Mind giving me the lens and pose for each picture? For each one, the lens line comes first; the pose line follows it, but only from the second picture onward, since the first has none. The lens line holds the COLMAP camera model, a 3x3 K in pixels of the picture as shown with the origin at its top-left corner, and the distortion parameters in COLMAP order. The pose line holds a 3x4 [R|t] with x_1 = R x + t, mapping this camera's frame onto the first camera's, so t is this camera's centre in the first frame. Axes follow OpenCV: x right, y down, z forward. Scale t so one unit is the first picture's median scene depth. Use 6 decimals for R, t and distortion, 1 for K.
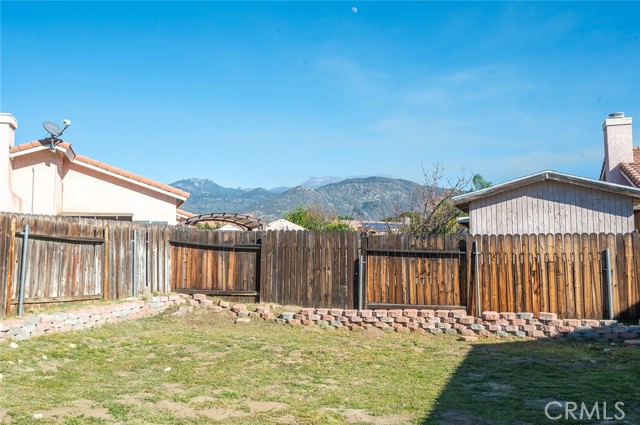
lens RADIAL K [[579.0, 0, 320.0], [0, 579.0, 212.5], [0, 0, 1]] dist [-0.005856, -0.004630]
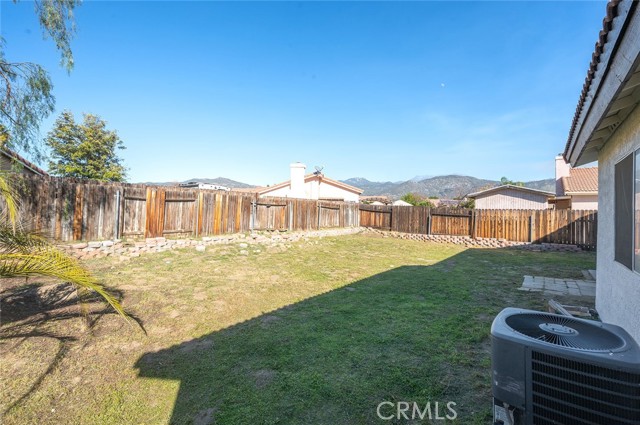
lens RADIAL K [[303.3, 0, 312.9], [0, 303.3, 212.6], [0, 0, 1]] dist [0.000299, 0.000025]
pose [[0.941084, 0.025066, -0.337243, 0.033231], [-0.002643, 0.997764, 0.066785, -0.034035], [0.338163, -0.061959, 0.939046, -0.532609]]
